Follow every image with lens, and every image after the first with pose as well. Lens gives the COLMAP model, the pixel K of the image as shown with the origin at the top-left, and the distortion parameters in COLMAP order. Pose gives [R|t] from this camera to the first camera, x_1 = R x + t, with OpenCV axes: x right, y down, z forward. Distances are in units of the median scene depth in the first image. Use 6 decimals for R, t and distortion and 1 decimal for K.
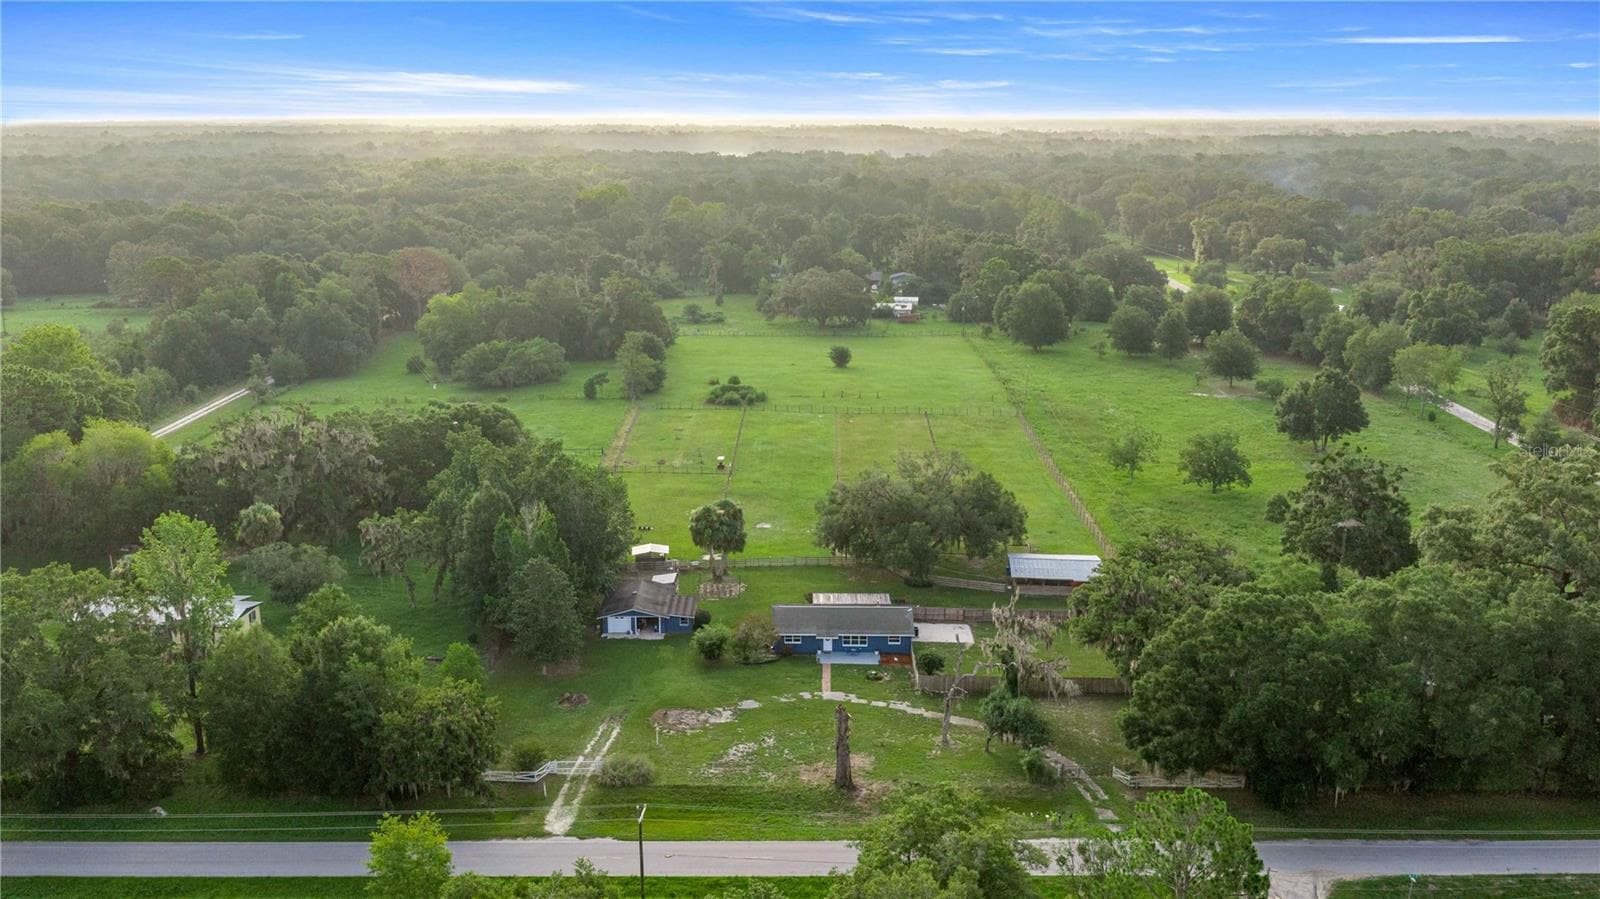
lens RADIAL K [[1328.1, 0, 800.8], [0, 1328.1, 449.2], [0, 0, 1]] dist [0.036400, -0.003290]
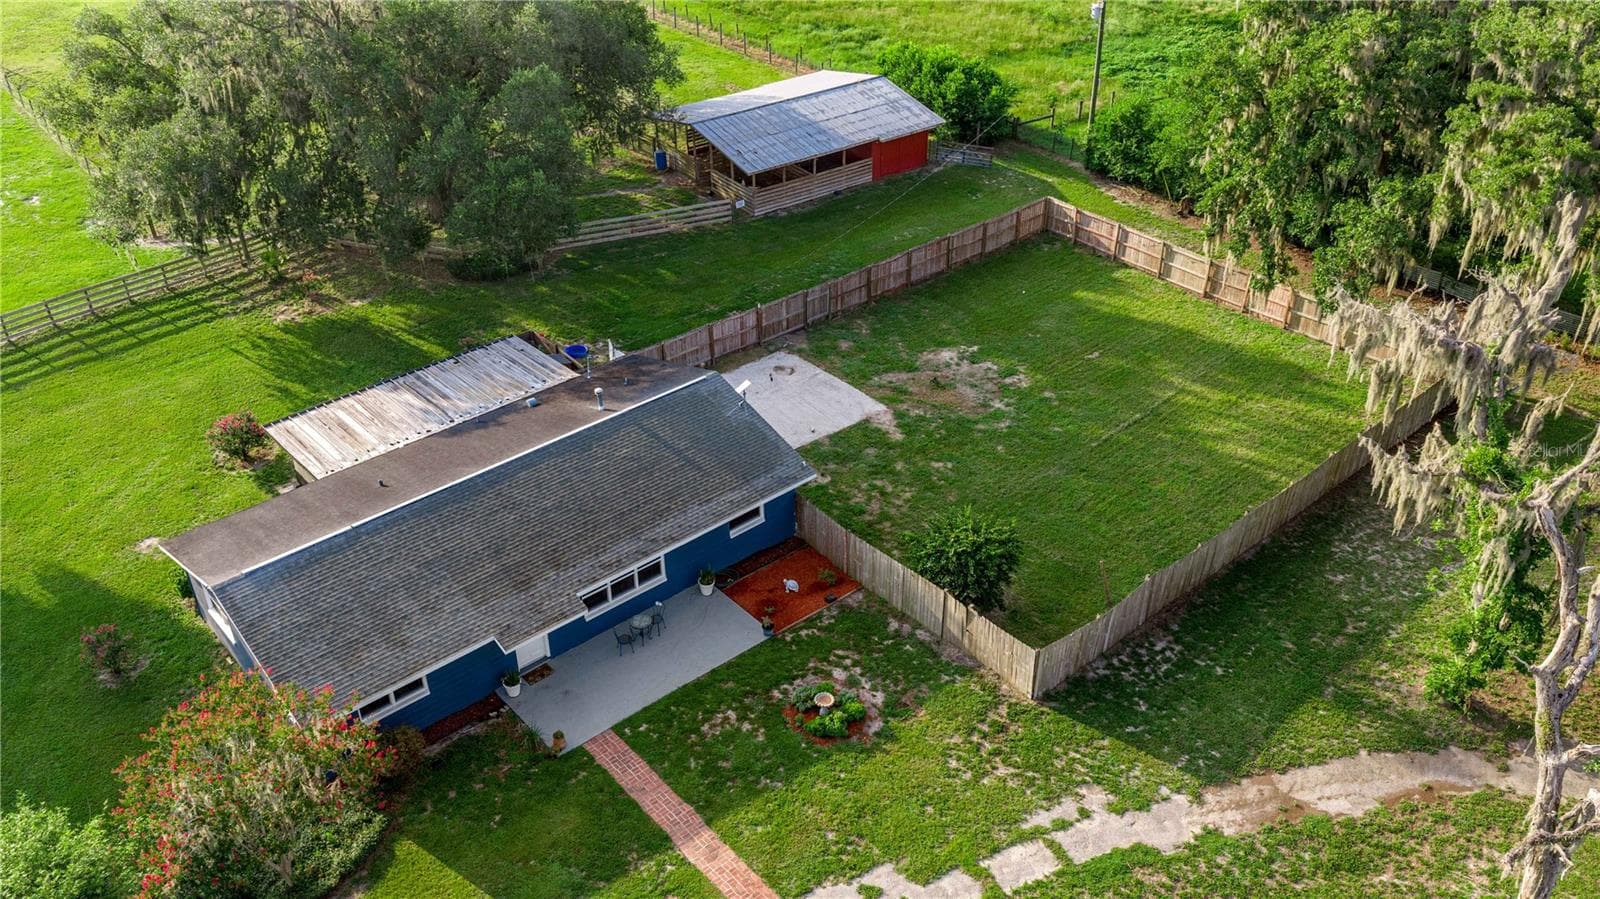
lens RADIAL K [[1328.1, 0, 799.9], [0, 1328.1, 444.7], [0, 0, 1]] dist [0.036400, -0.003290]
pose [[0.754913, -0.373036, 0.539399, -0.057919], [0.165126, 0.904091, 0.394147, 0.023239], [-0.634697, -0.208478, 0.744108, 0.746393]]
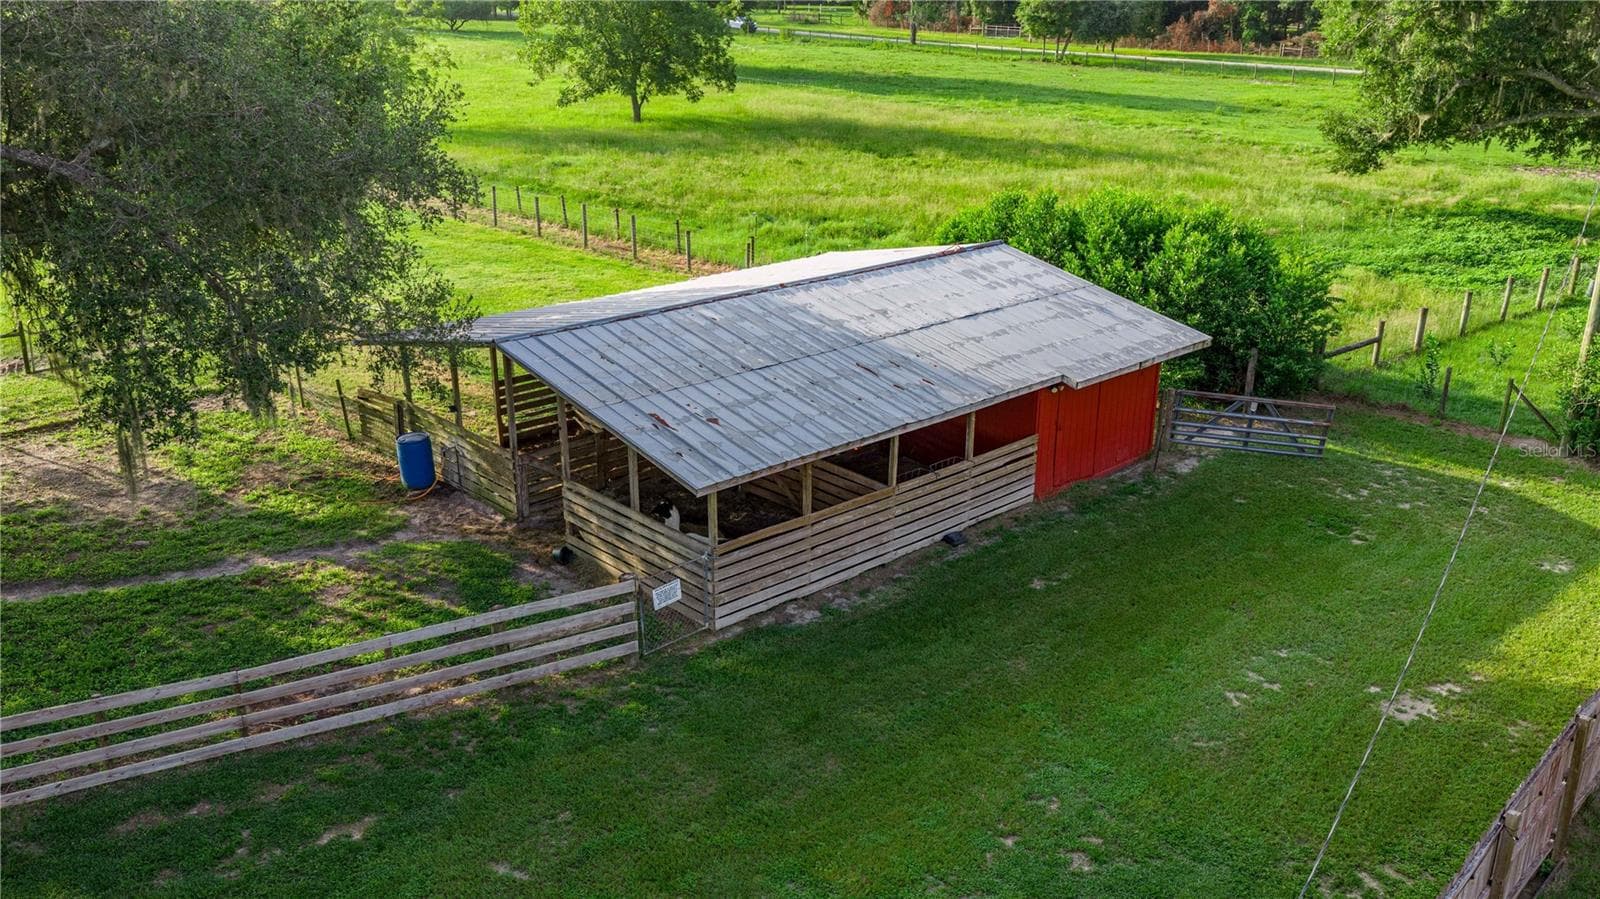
lens RADIAL K [[1328.1, 0, 797.2], [0, 1328.1, 451.5], [0, 0, 1]] dist [0.036400, -0.003290]
pose [[0.680937, -0.256708, 0.685876, 0.101403], [0.171964, 0.966413, 0.190982, 0.079882], [-0.711866, -0.012101, 0.702211, 0.979148]]
